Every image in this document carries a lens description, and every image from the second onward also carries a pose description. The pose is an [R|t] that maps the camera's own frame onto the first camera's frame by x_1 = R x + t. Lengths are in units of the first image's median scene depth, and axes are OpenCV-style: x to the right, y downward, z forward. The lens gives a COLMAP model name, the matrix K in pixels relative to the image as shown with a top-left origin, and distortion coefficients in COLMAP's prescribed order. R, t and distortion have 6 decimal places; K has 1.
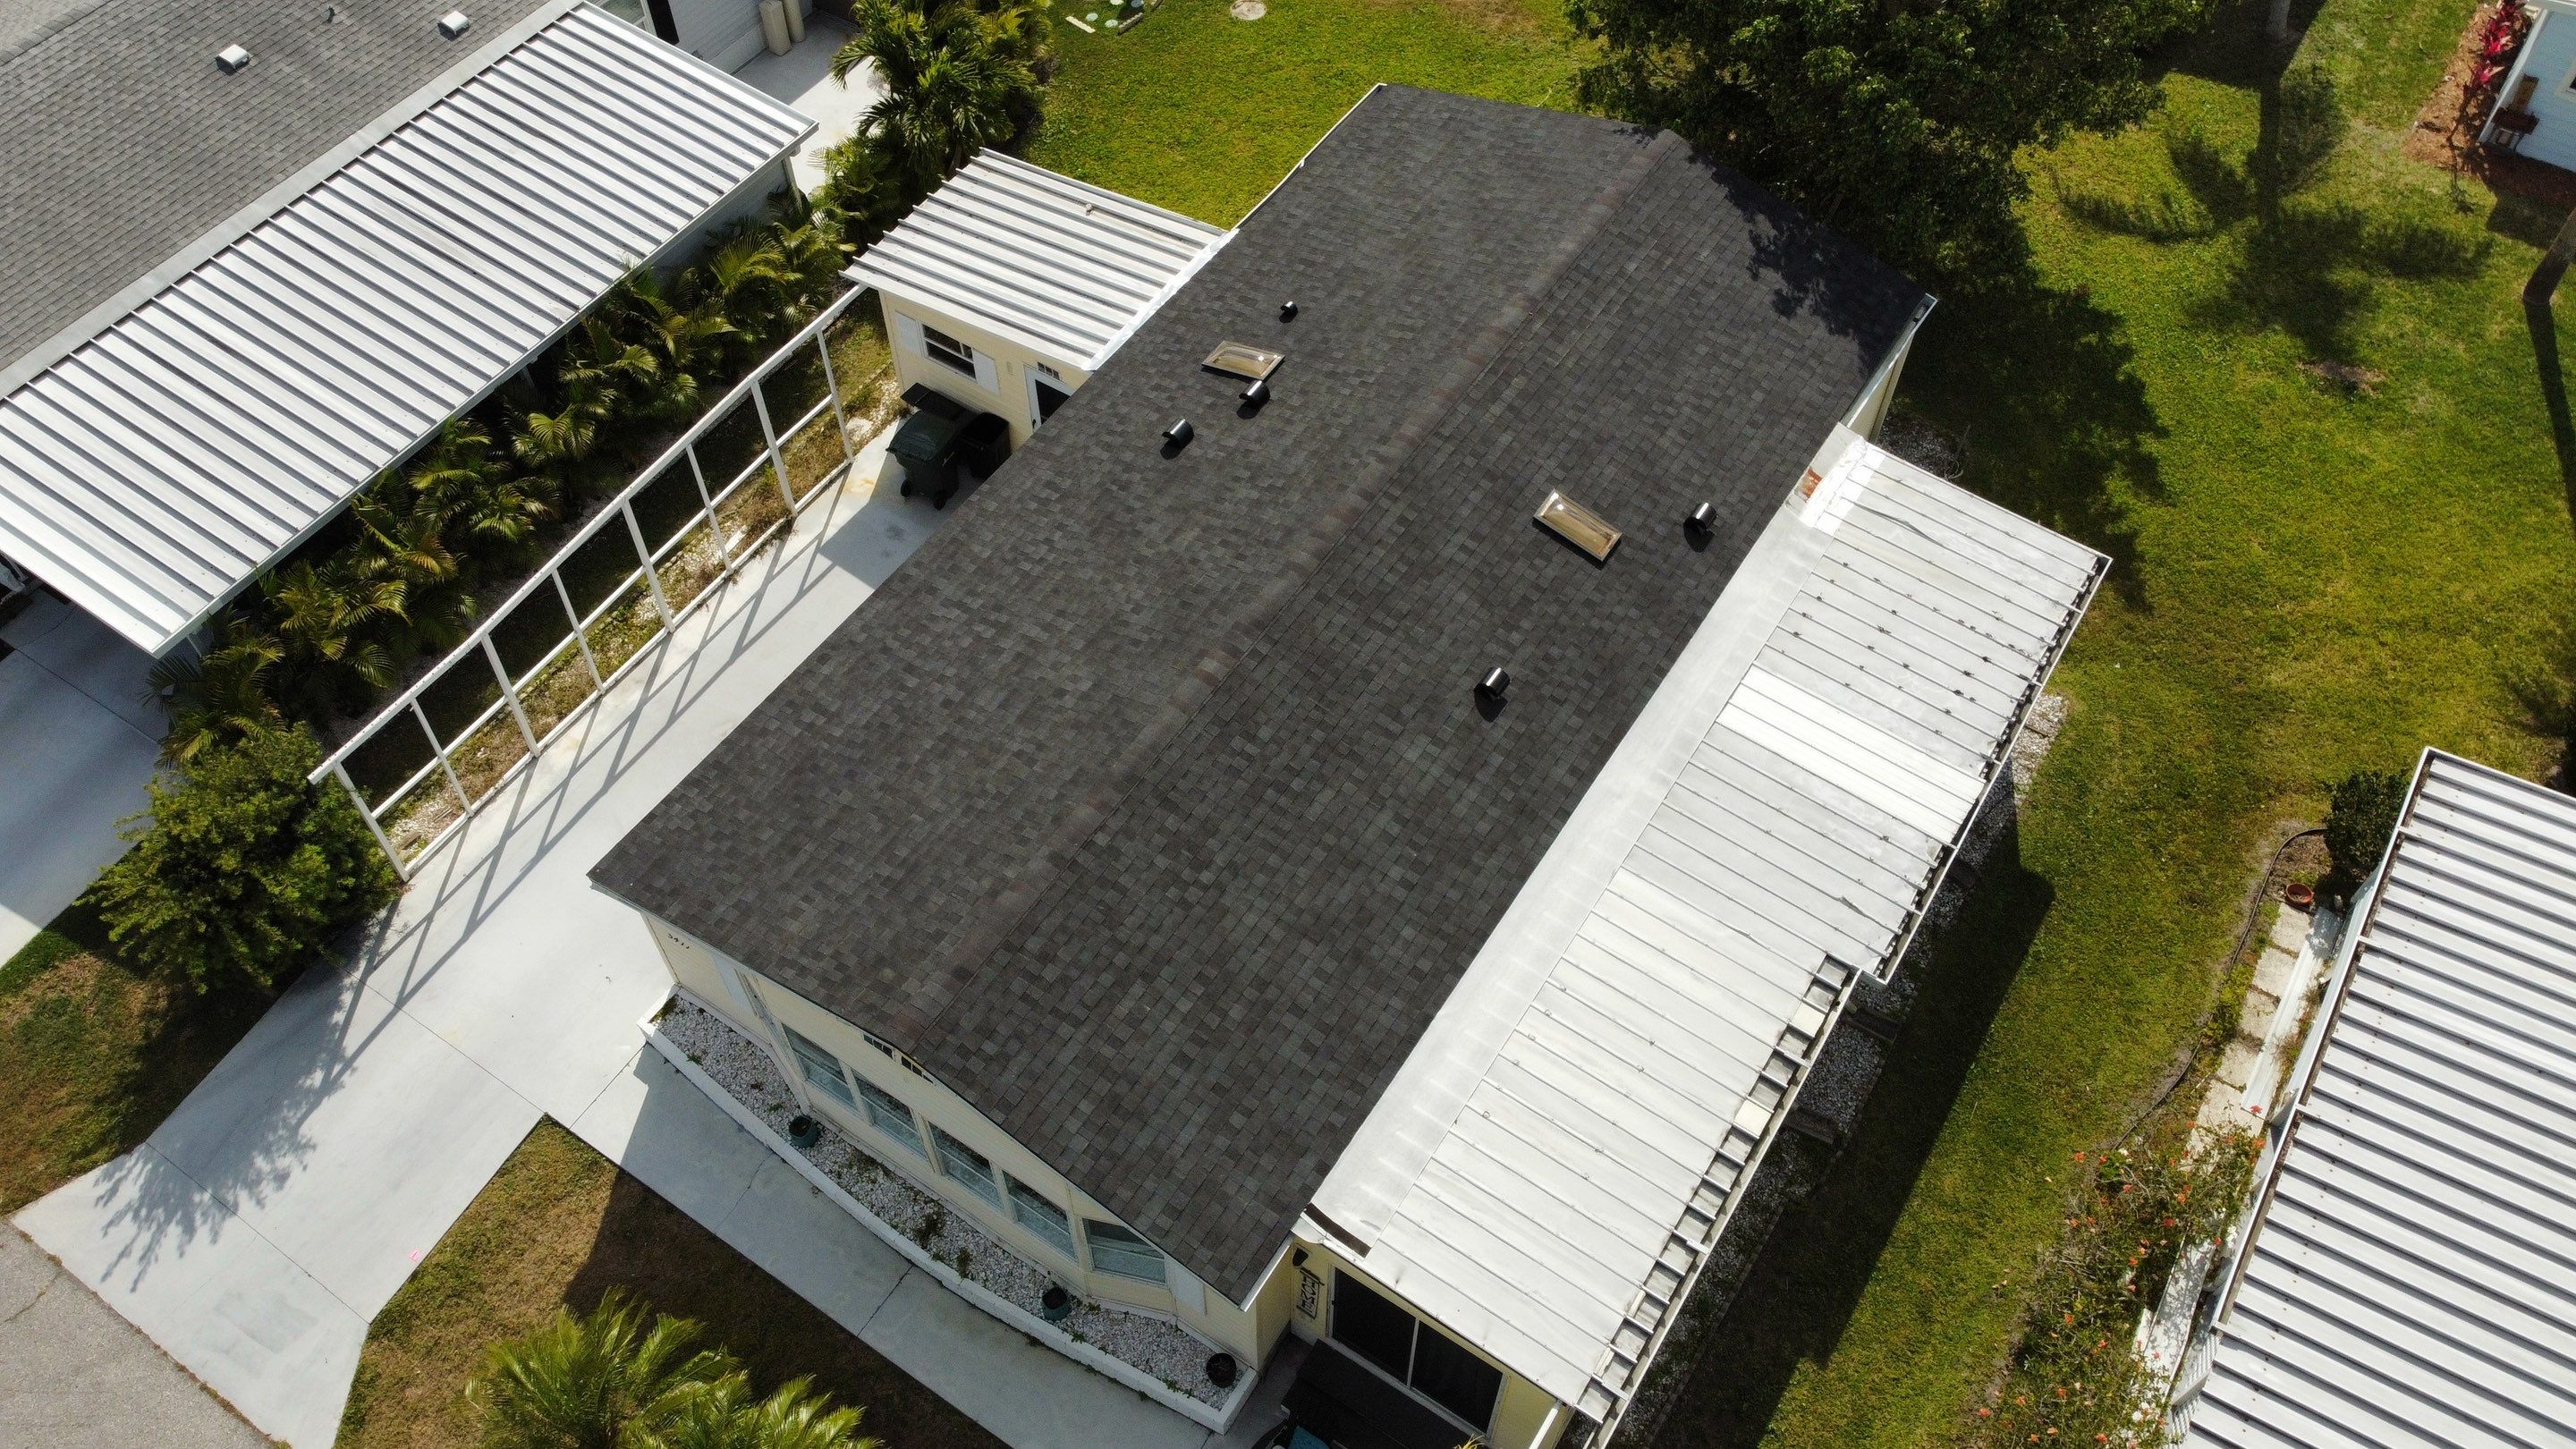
lens RADIAL K [[1955.4, 0, 1240.0], [0, 1955.4, 694.5], [0, 0, 1]] dist [0.011533, -0.038572]
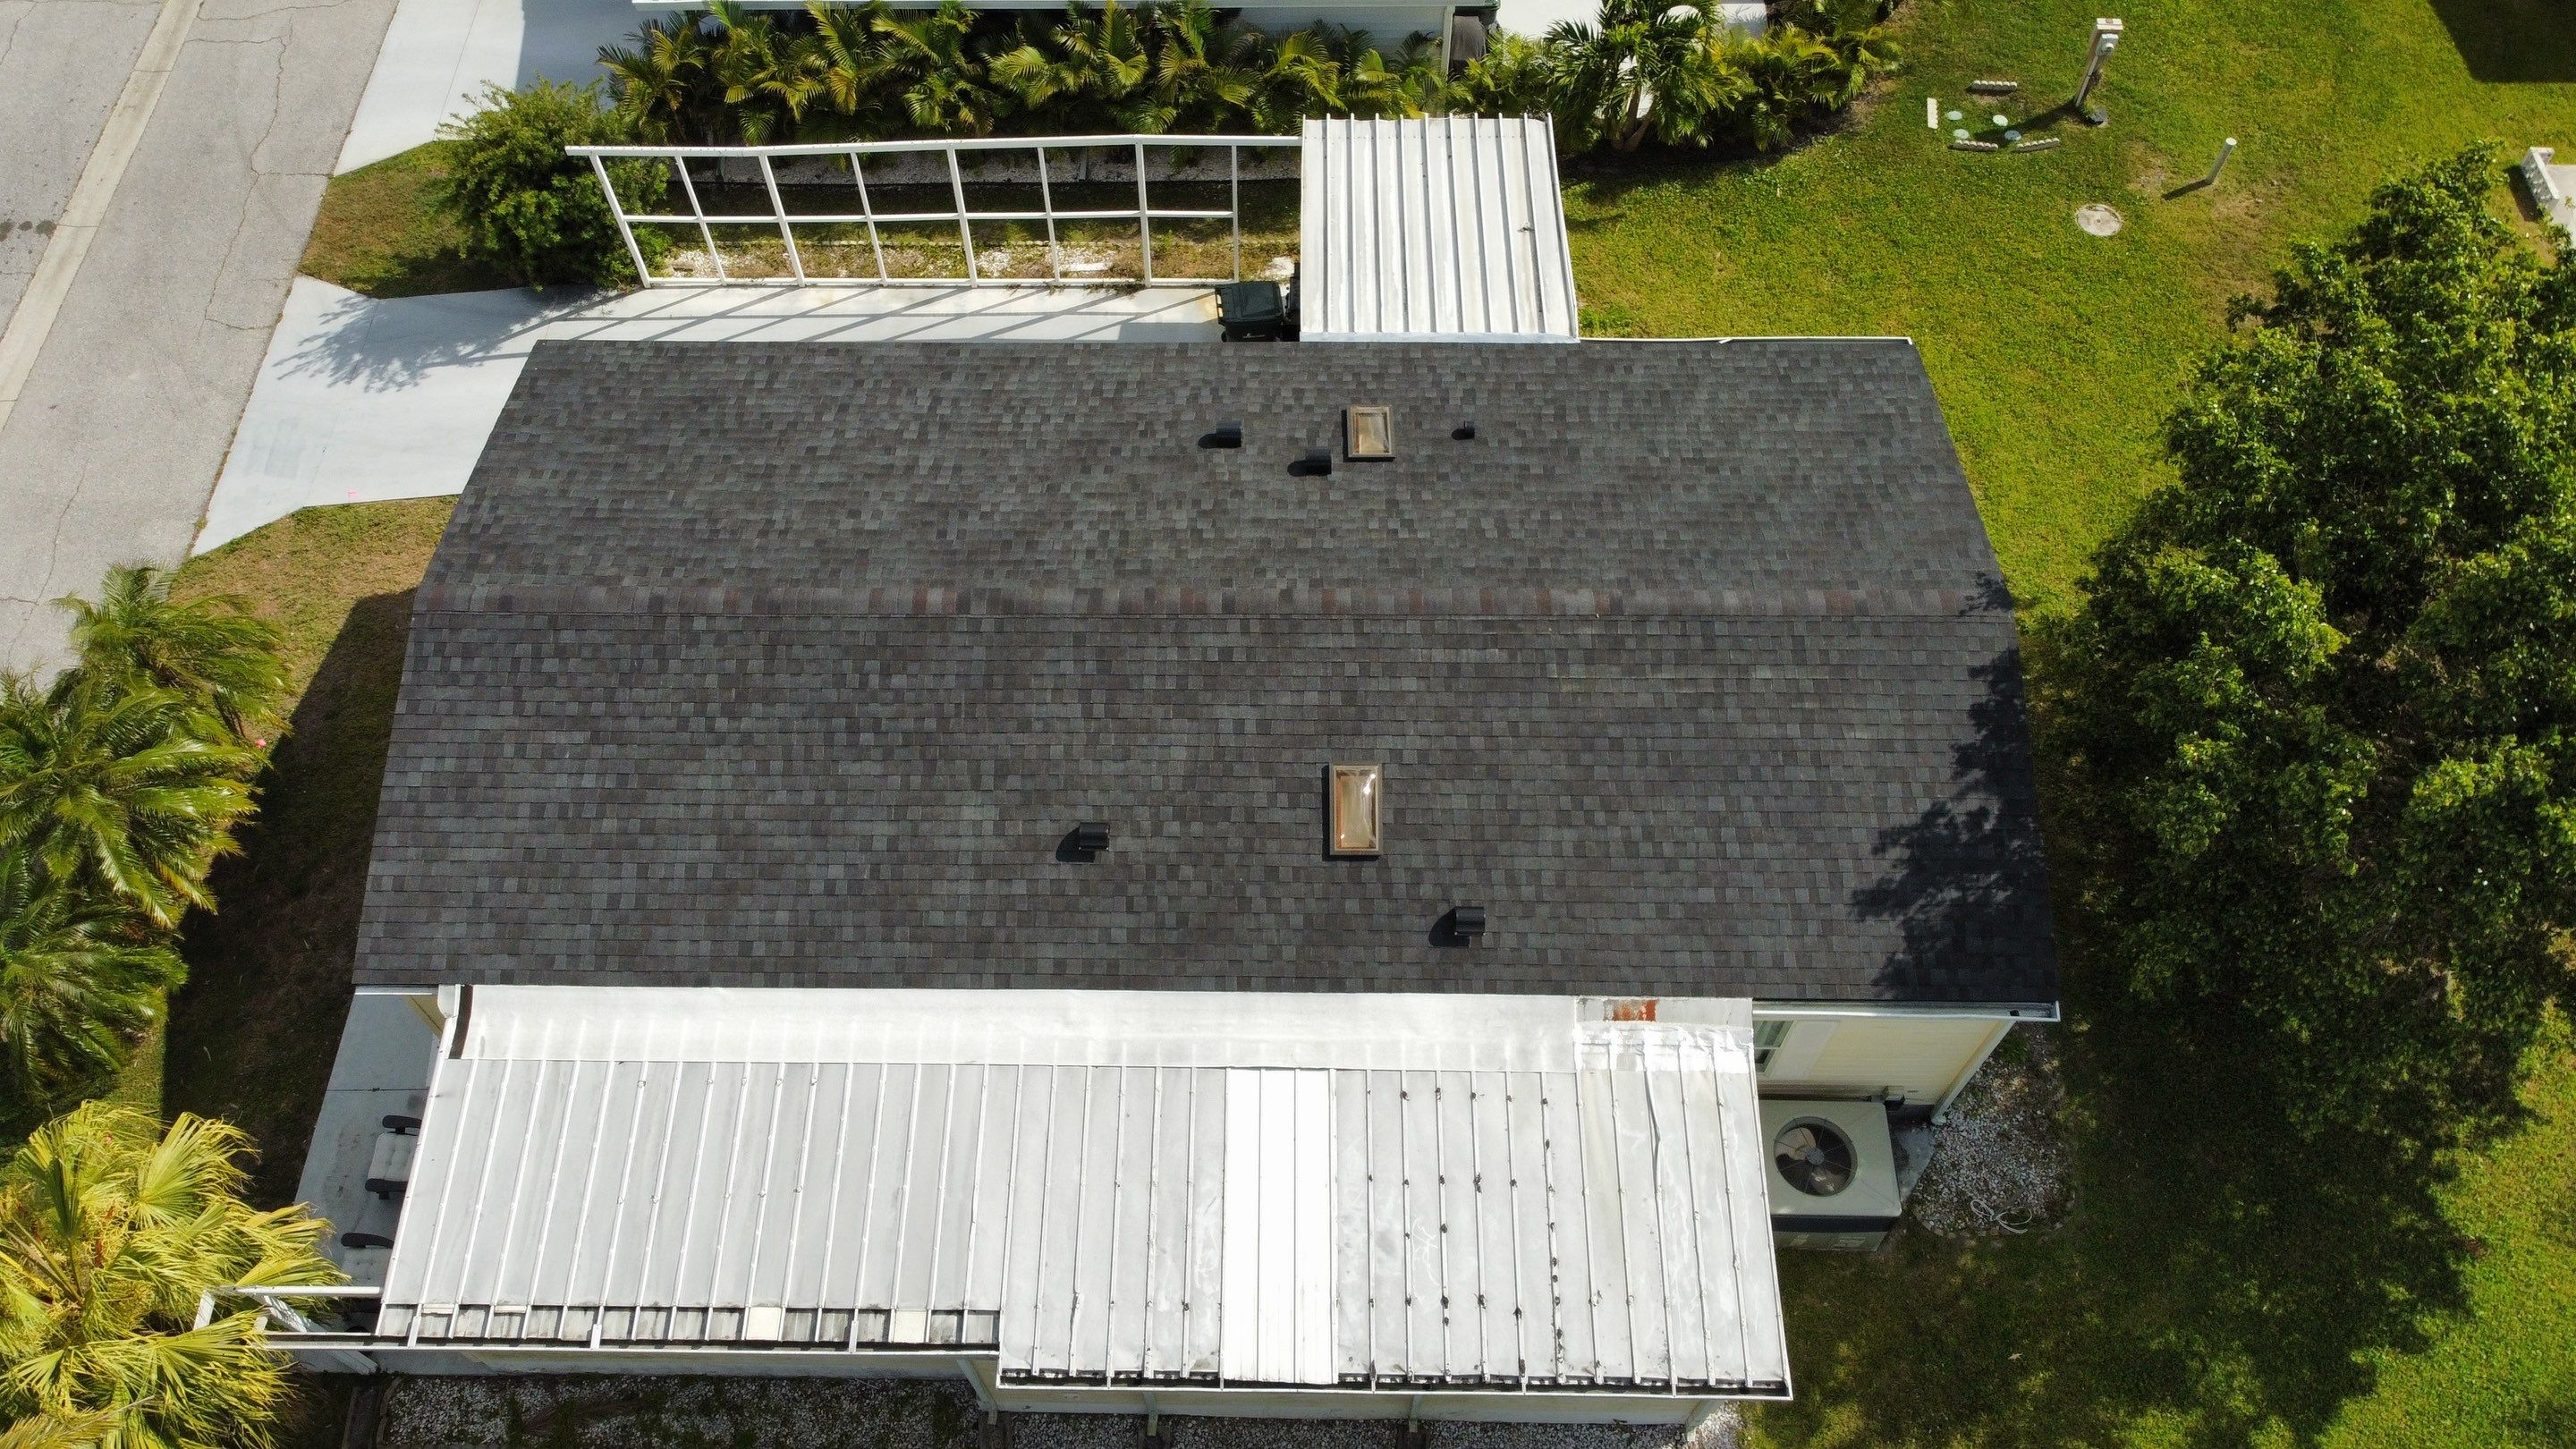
lens RADIAL K [[1955.4, 0, 1242.1], [0, 1955.4, 681.8], [0, 0, 1]] dist [0.011533, -0.038572]
pose [[0.541710, 0.707715, -0.453530, 0.467799], [-0.665933, 0.690575, 0.282204, -0.314316], [0.512916, 0.149148, 0.845383, 0.246357]]
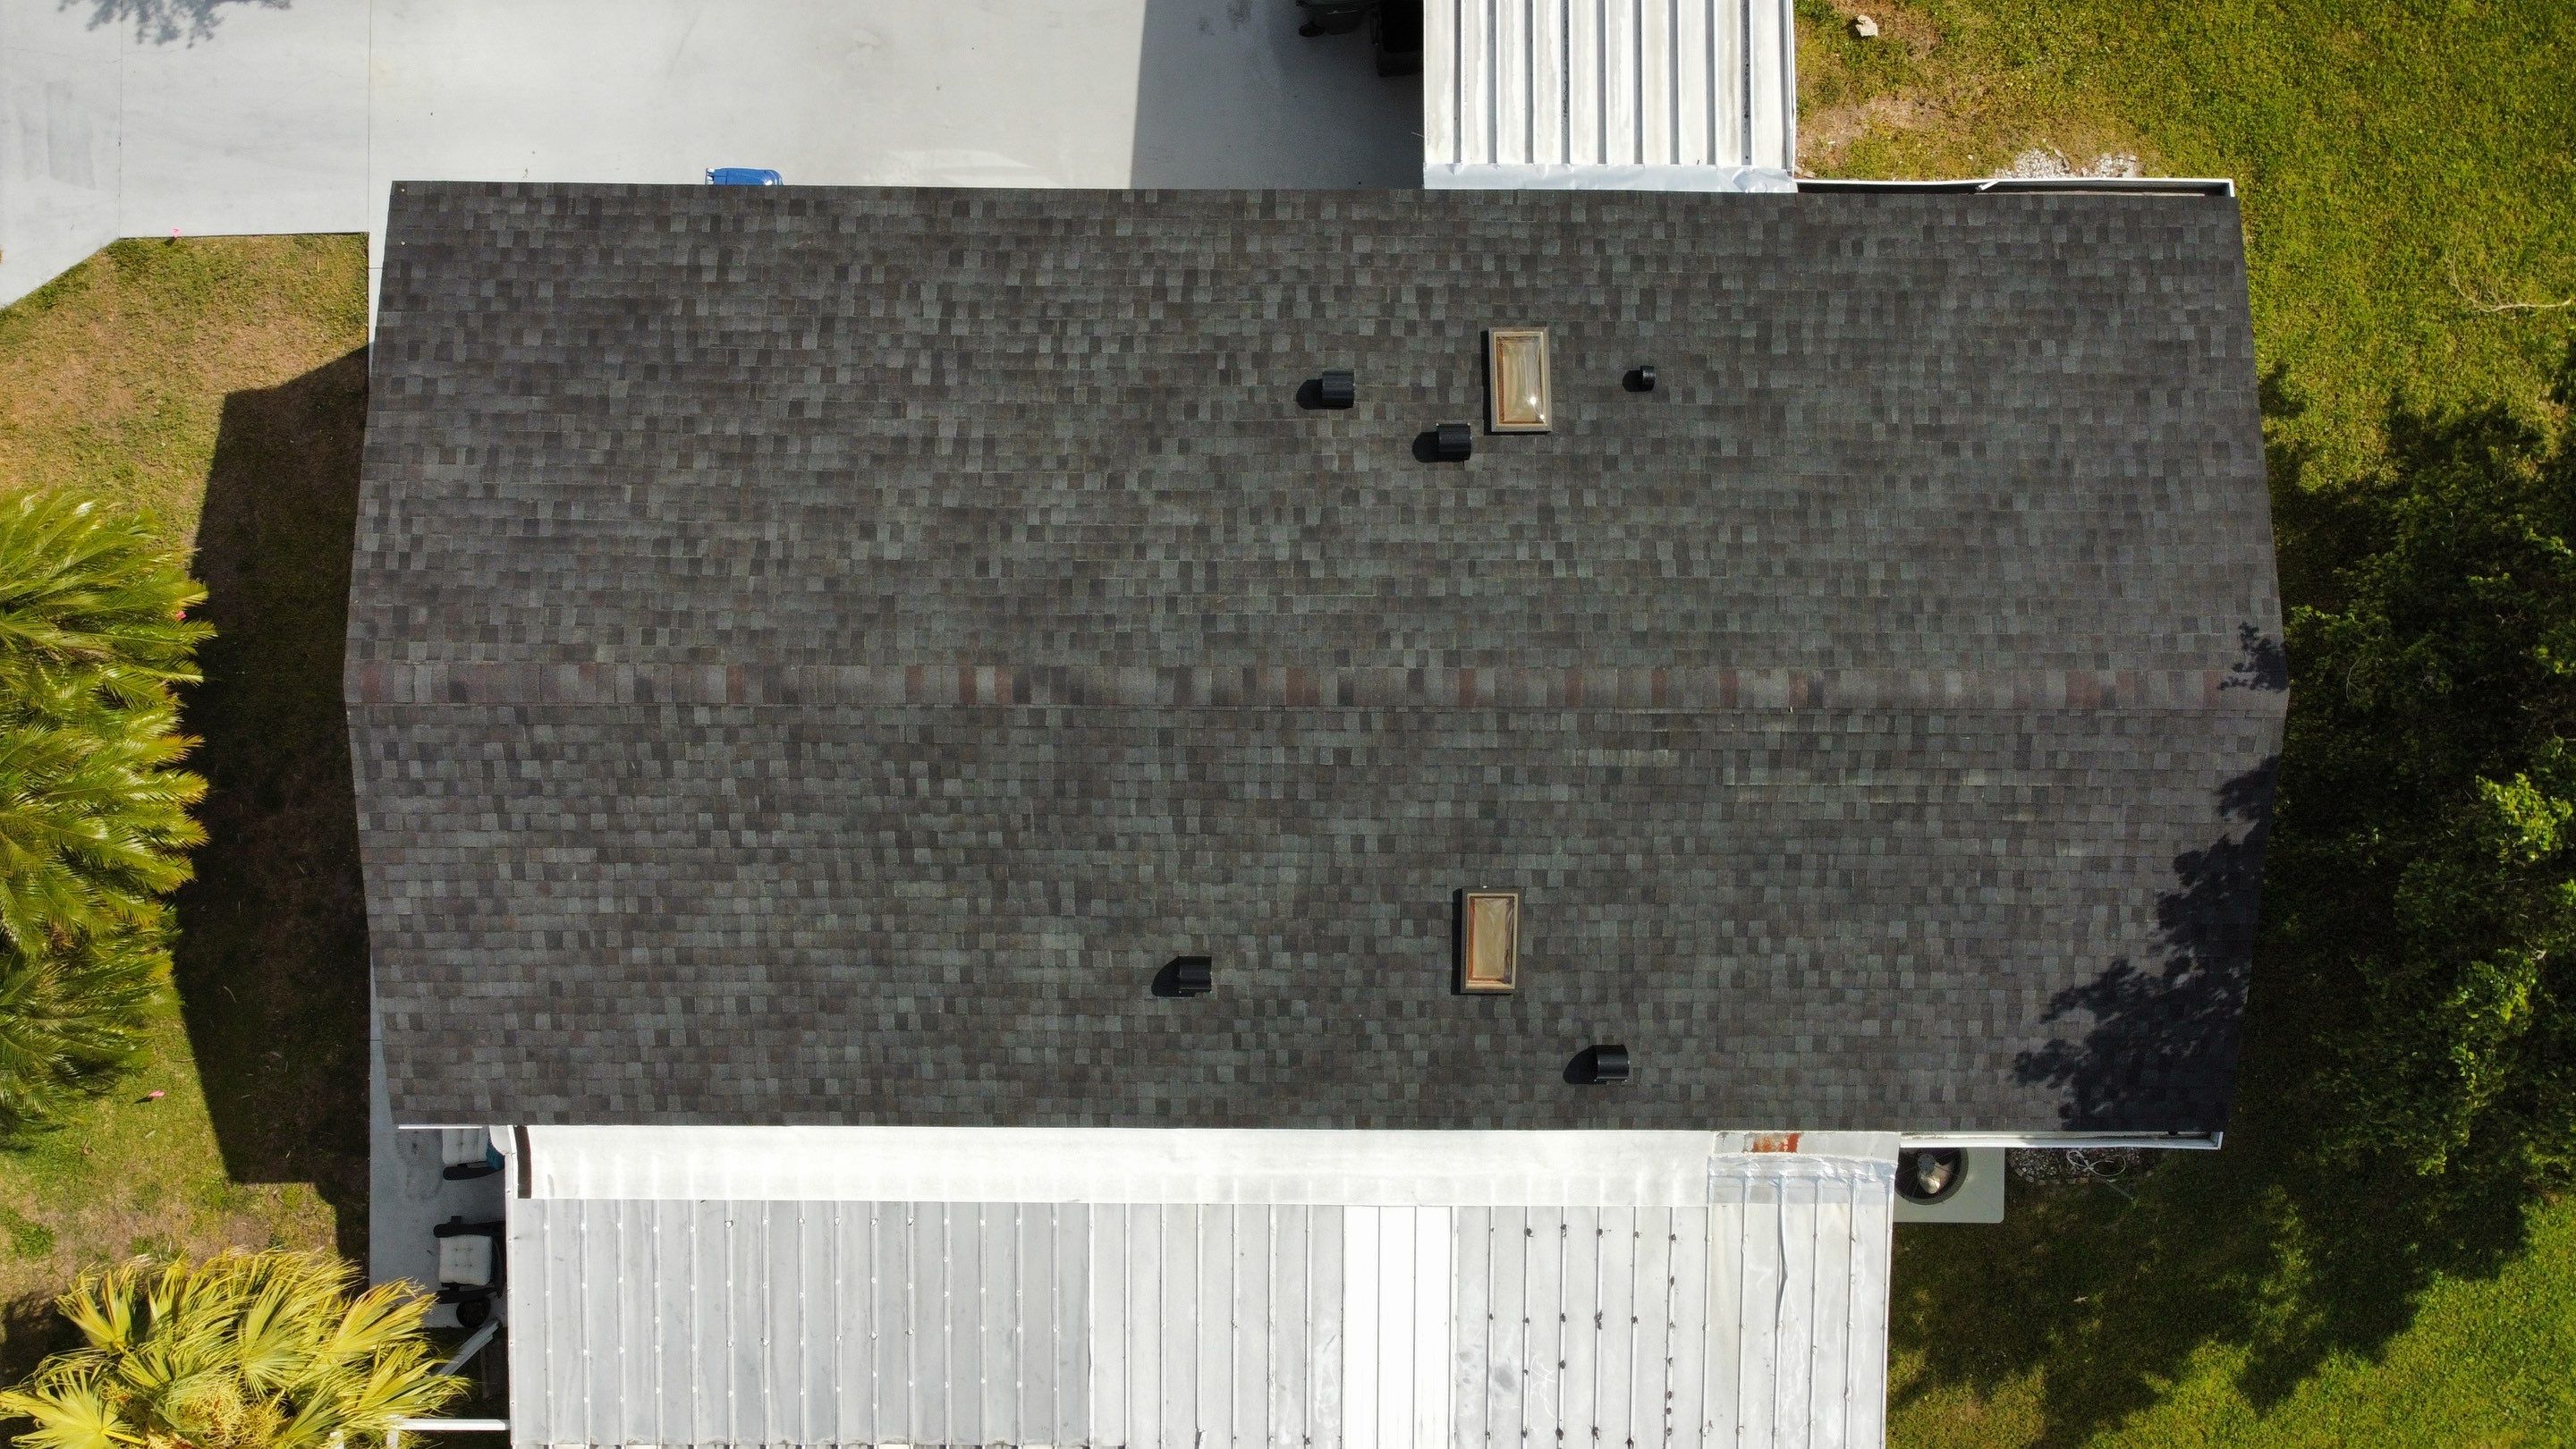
lens RADIAL K [[1955.4, 0, 1241.6], [0, 1955.4, 700.7], [0, 0, 1]] dist [0.011533, -0.038572]
pose [[0.553280, 0.832596, 0.025779, 0.024615], [-0.672934, 0.428513, 0.602940, -0.486866], [0.490959, -0.350942, 0.797370, 0.378416]]
